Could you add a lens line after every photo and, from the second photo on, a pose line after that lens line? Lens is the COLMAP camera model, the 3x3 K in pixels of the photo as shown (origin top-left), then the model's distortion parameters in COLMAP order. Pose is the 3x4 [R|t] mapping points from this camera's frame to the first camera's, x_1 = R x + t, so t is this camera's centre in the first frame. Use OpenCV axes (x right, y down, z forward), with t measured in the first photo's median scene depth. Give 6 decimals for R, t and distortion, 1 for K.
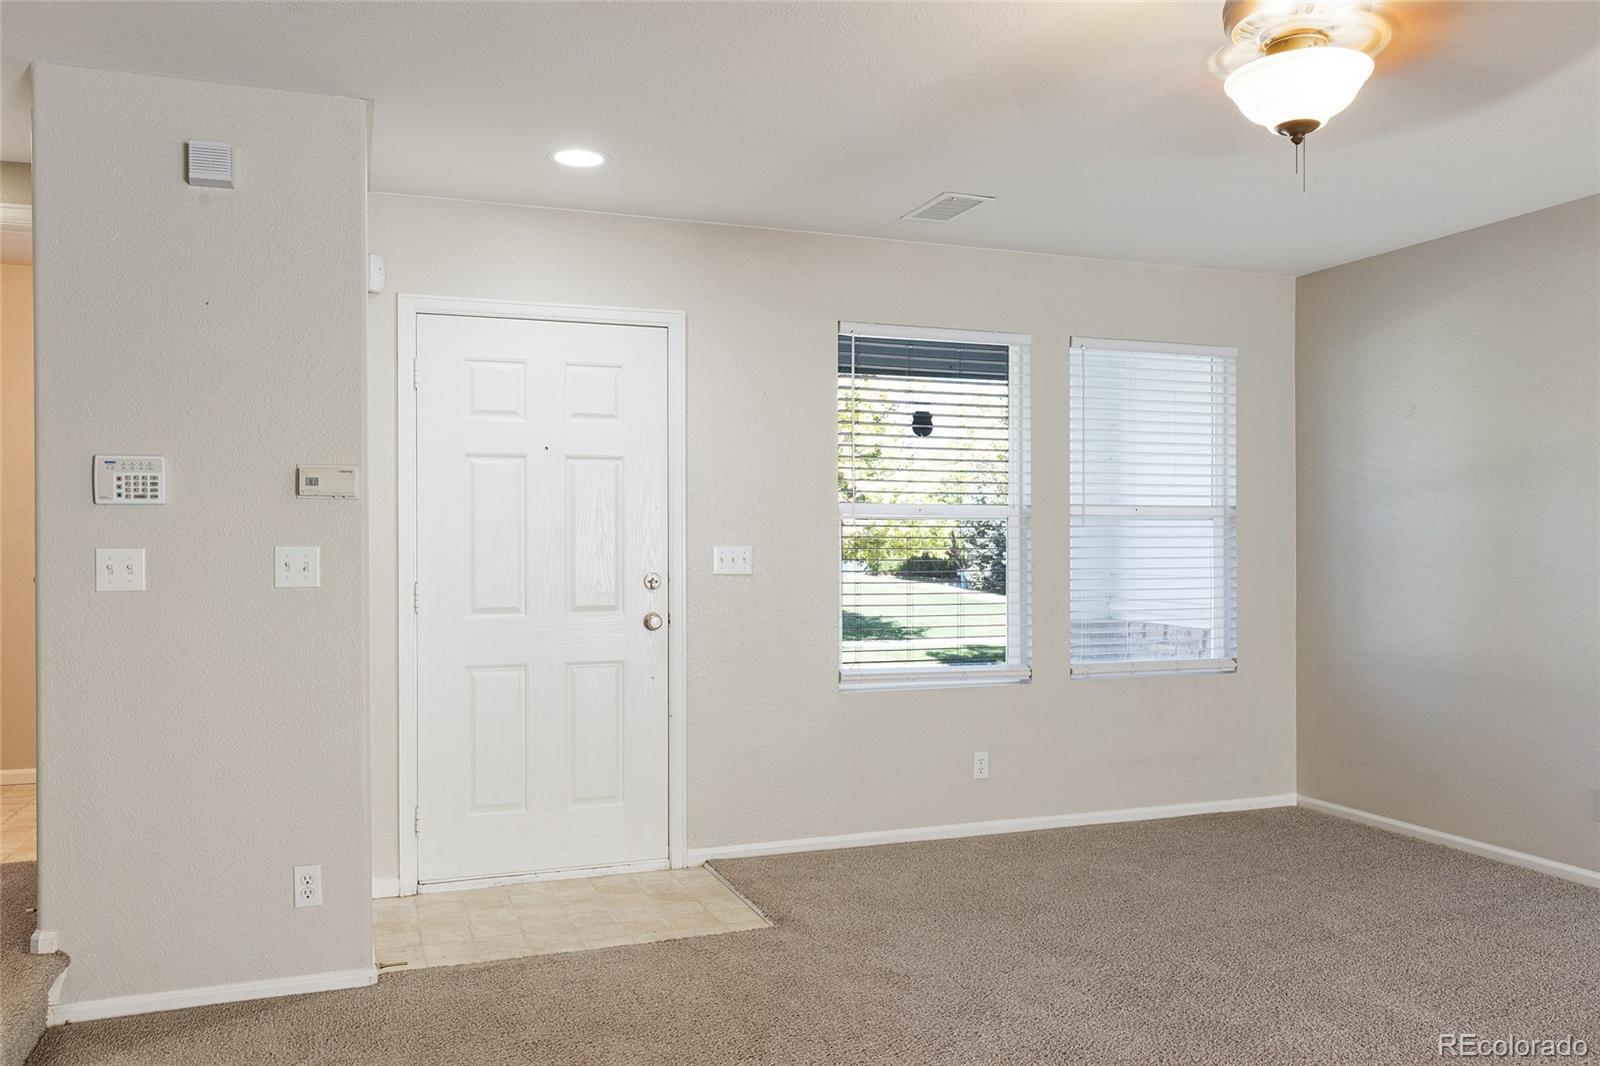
lens RADIAL K [[1221.3, 0, 789.6], [0, 1221.3, 542.6], [0, 0, 1]] dist [-0.002855, -0.003079]
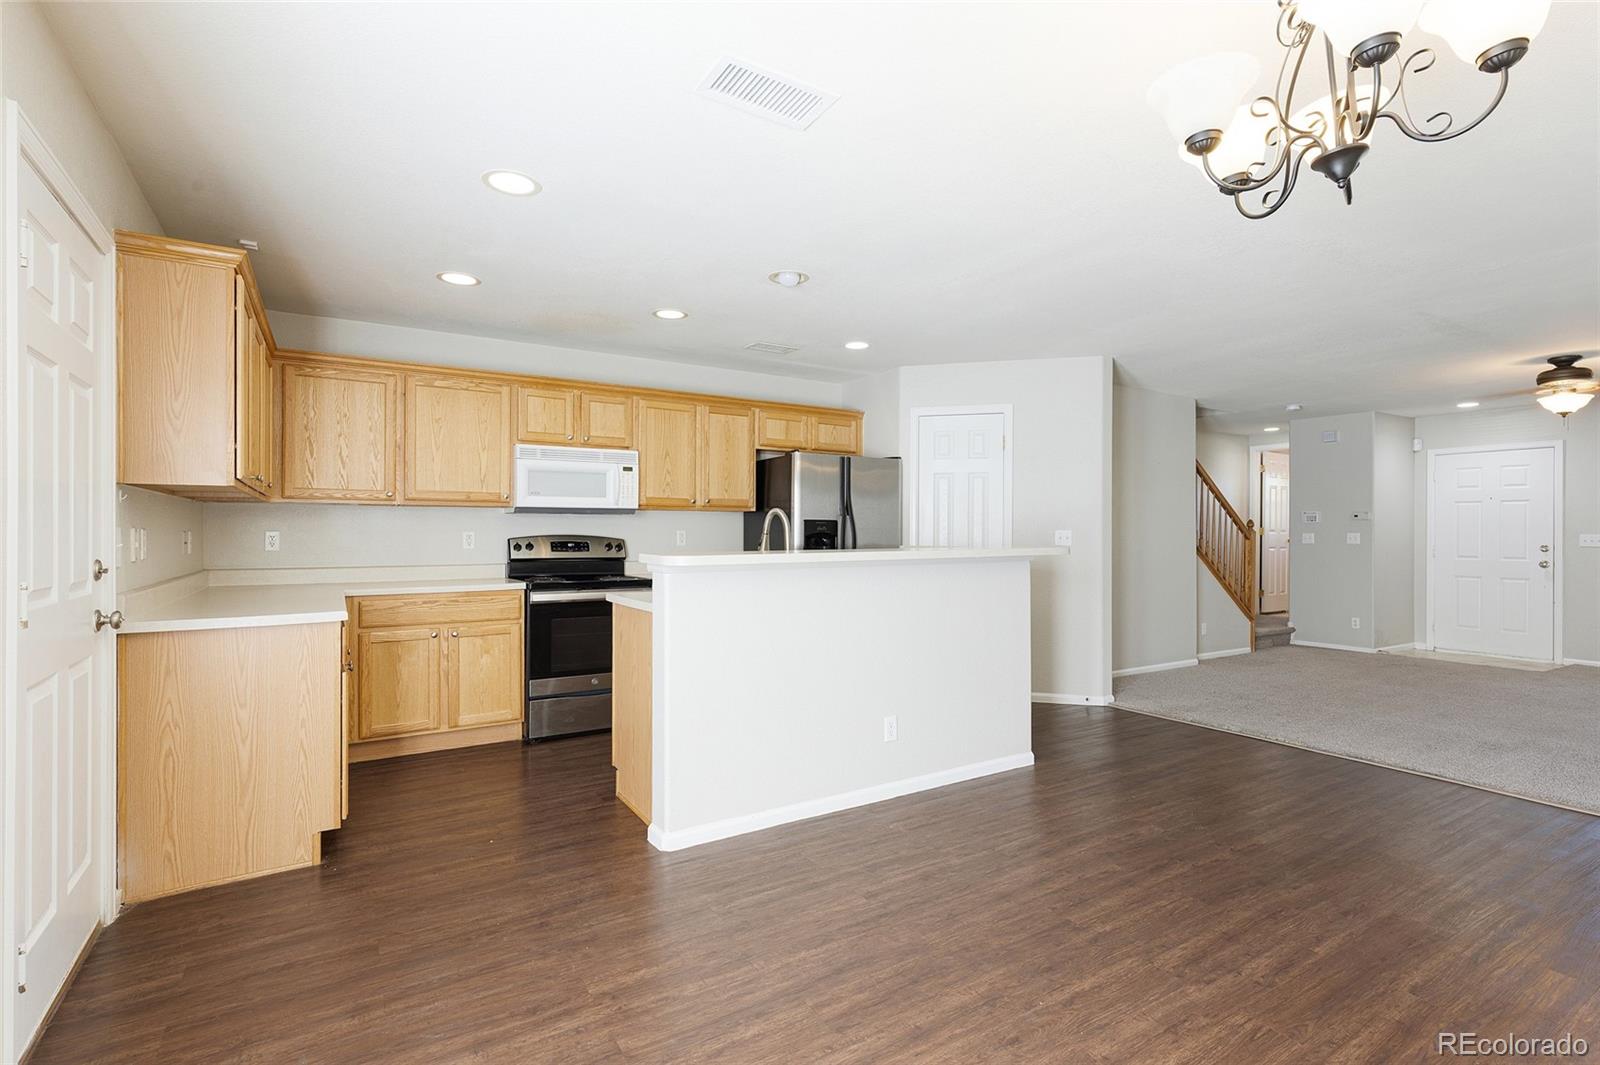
lens RADIAL K [[760.3, 0, 814.5], [0, 760.3, 528.8], [0, 0, 1]] dist [0.010358, -0.000172]
pose [[0.232653, -0.001354, -0.972559, 1.155944], [-0.007580, 0.999966, -0.003206, 0.007719], [0.972530, 0.008118, 0.232635, -0.900390]]
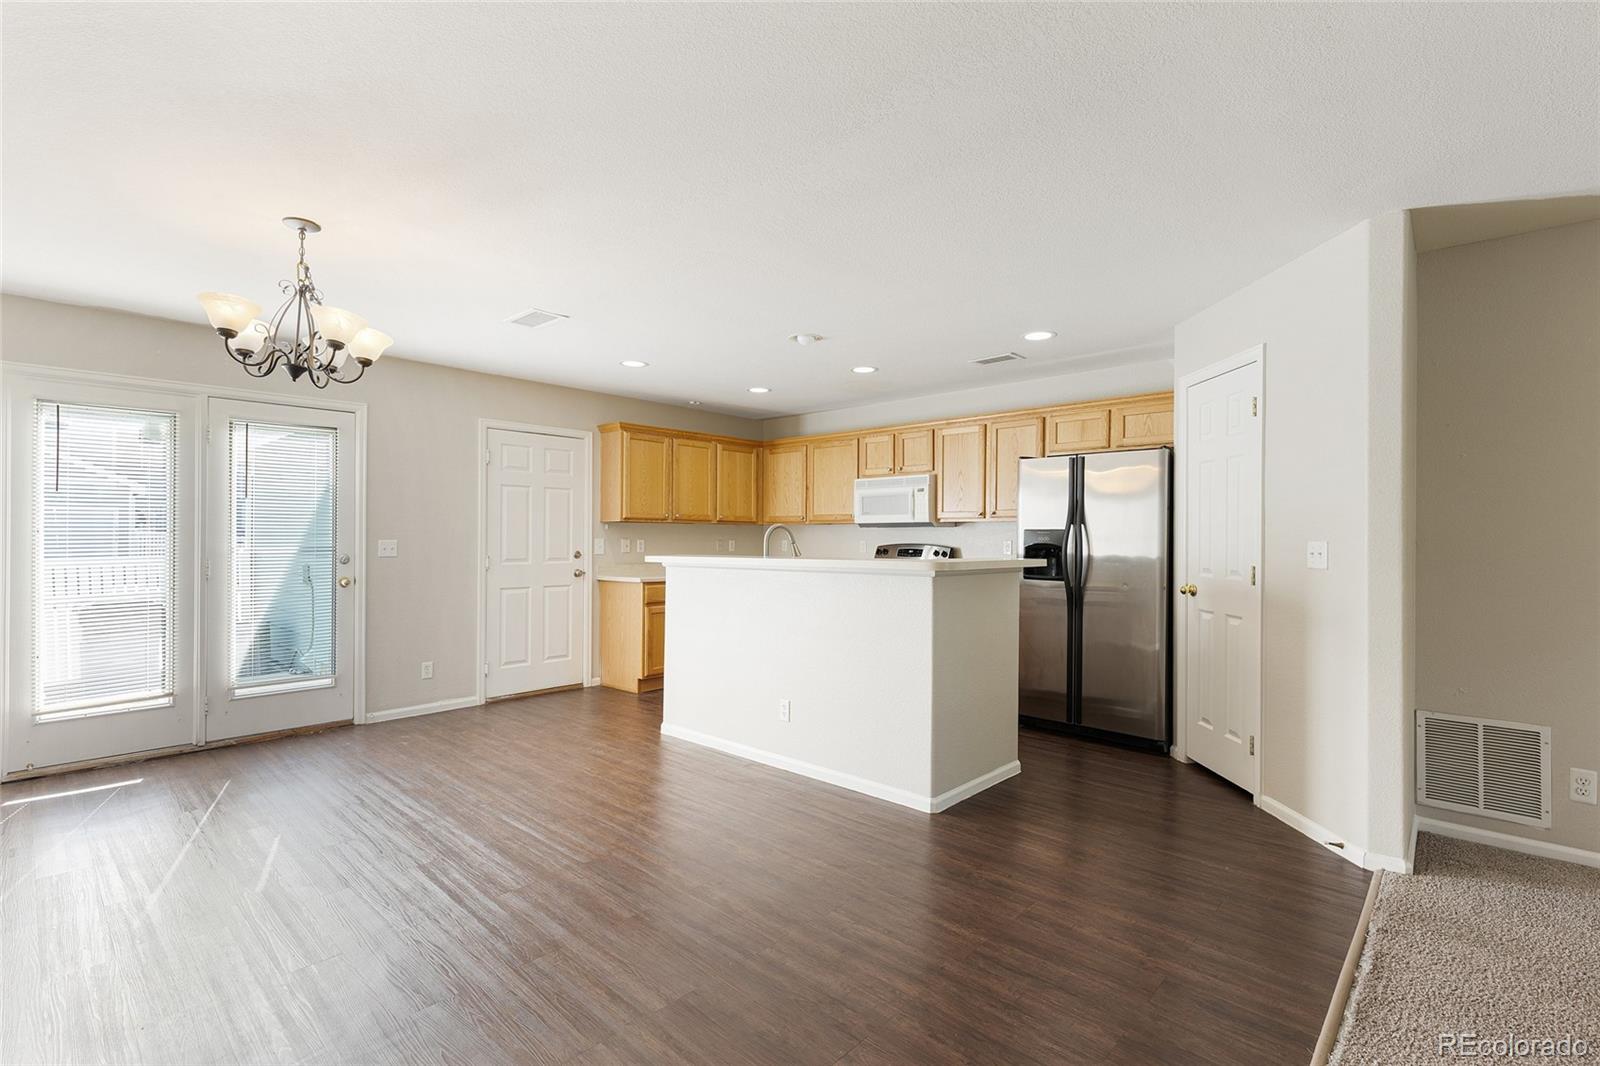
lens RADIAL K [[736.6, 0, 801.3], [0, 736.6, 543.1], [0, 0, 1]] dist [0.003105, -0.000202]
pose [[-0.885597, 0.001050, -0.464454, 0.796145], [-0.004702, 0.999926, 0.011225, -0.000656], [0.464431, 0.012125, -0.885526, 0.174985]]
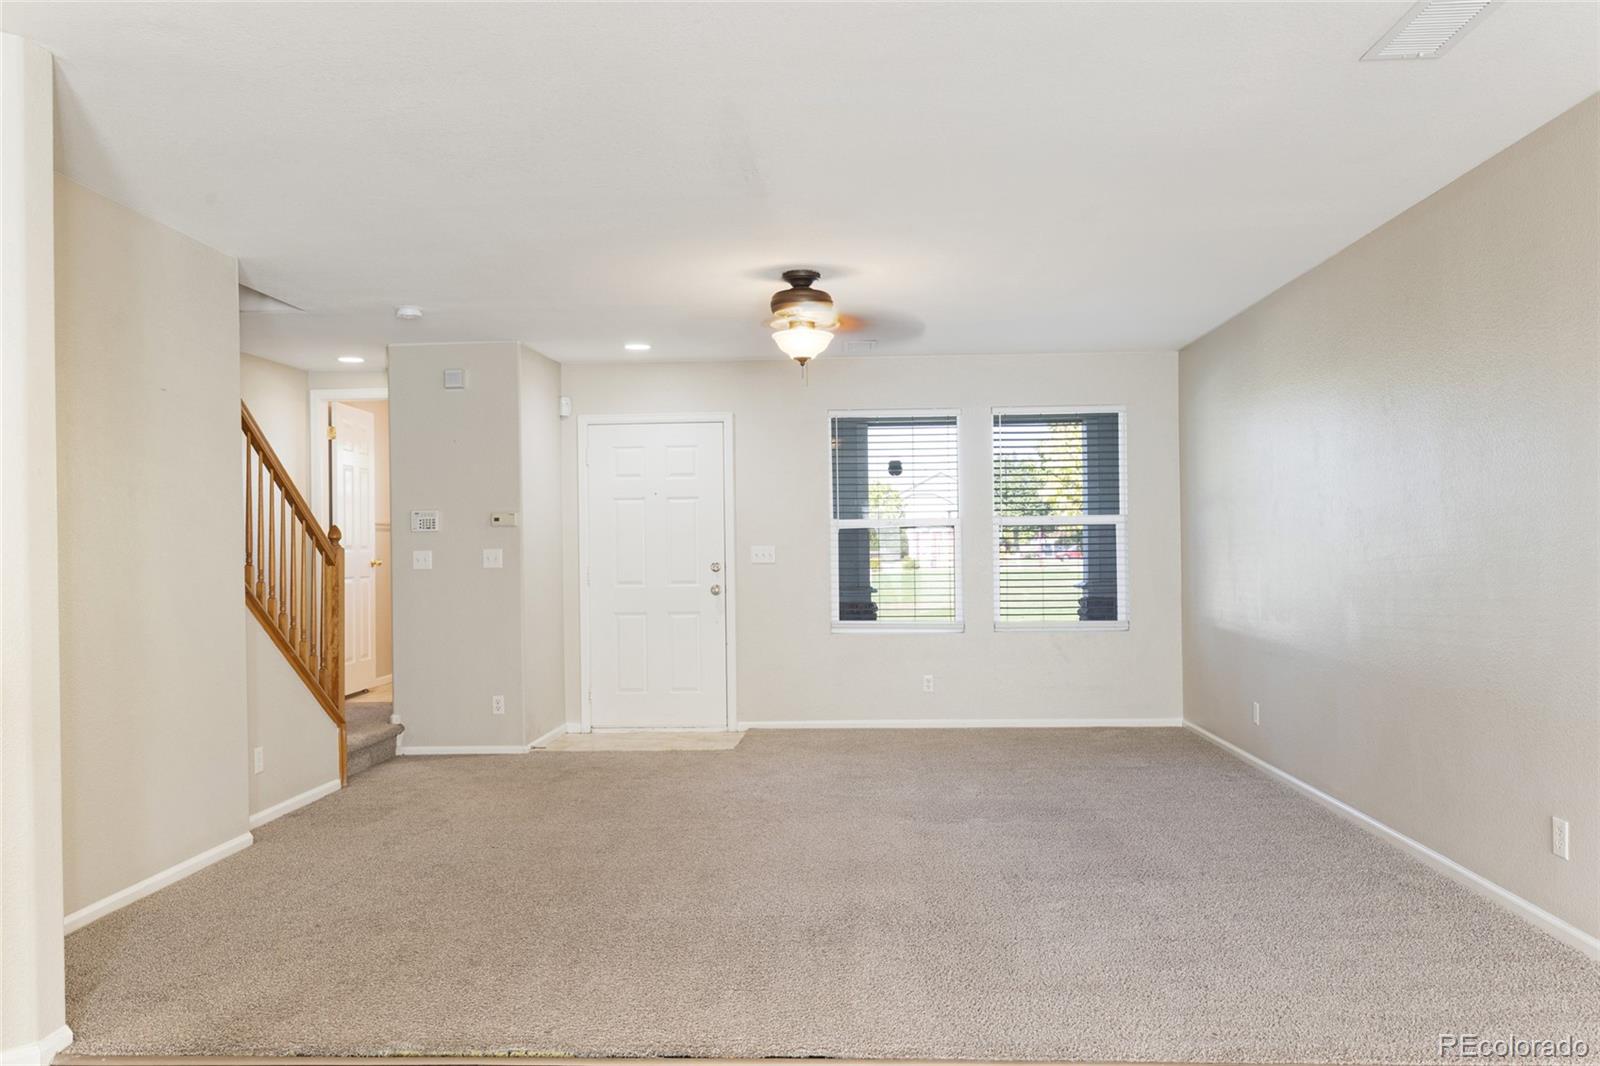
lens RADIAL K [[1221.3, 0, 789.6], [0, 1221.3, 542.6], [0, 0, 1]] dist [-0.002855, -0.003079]
pose [[0.921520, -0.012025, -0.388146, 0.712607], [0.011430, 0.999927, -0.003842, 0.004416], [0.388164, -0.000896, 0.921590, -0.616023]]
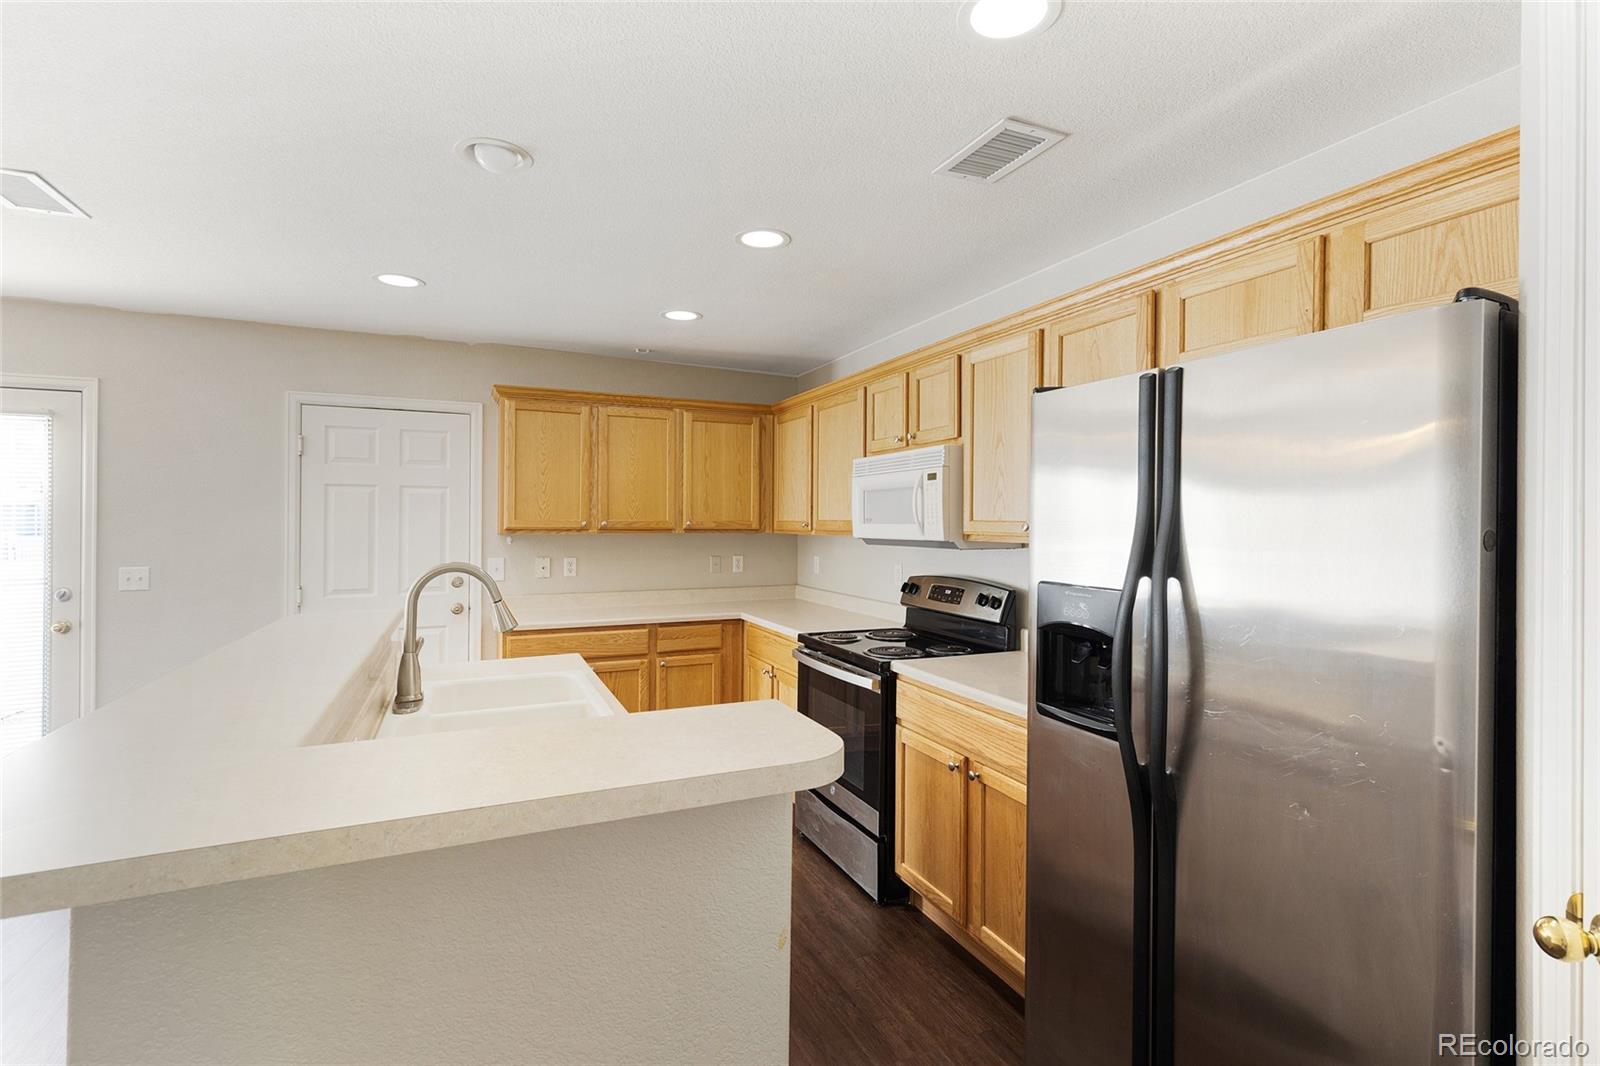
lens RADIAL K [[745.0, 0, 806.7], [0, 745.0, 526.7], [0, 0, 1]] dist [-0.000610, -0.000433]
pose [[-0.995400, -0.001060, -0.095805, 0.163408], [-0.002142, 0.999935, 0.011193, -0.044761], [0.095787, 0.011347, -0.995337, -0.241207]]
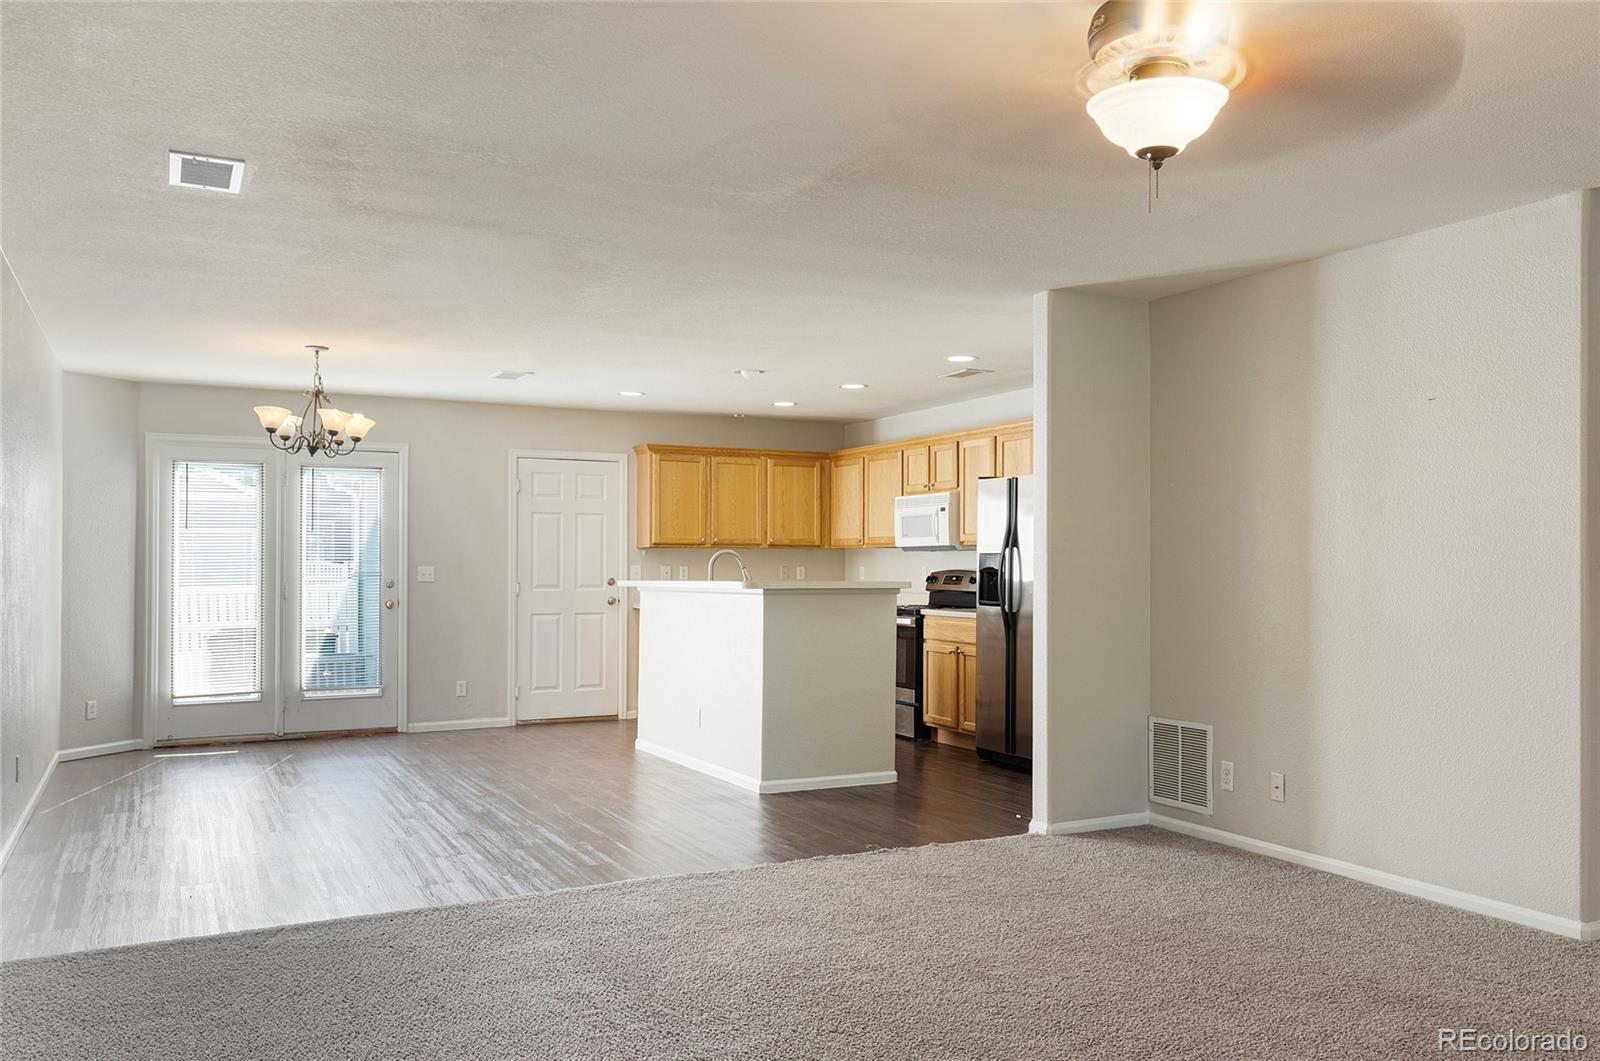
lens RADIAL K [[1284.8, 0, 833.7], [0, 1284.8, 571.8], [0, 0, 1]] dist [0.018560, 0.007642]
pose [[-0.988716, 0.001478, -0.149793, 0.473771], [0.000111, 0.999958, 0.009134, -0.000659], [0.149800, 0.009014, -0.988675, 1.135185]]
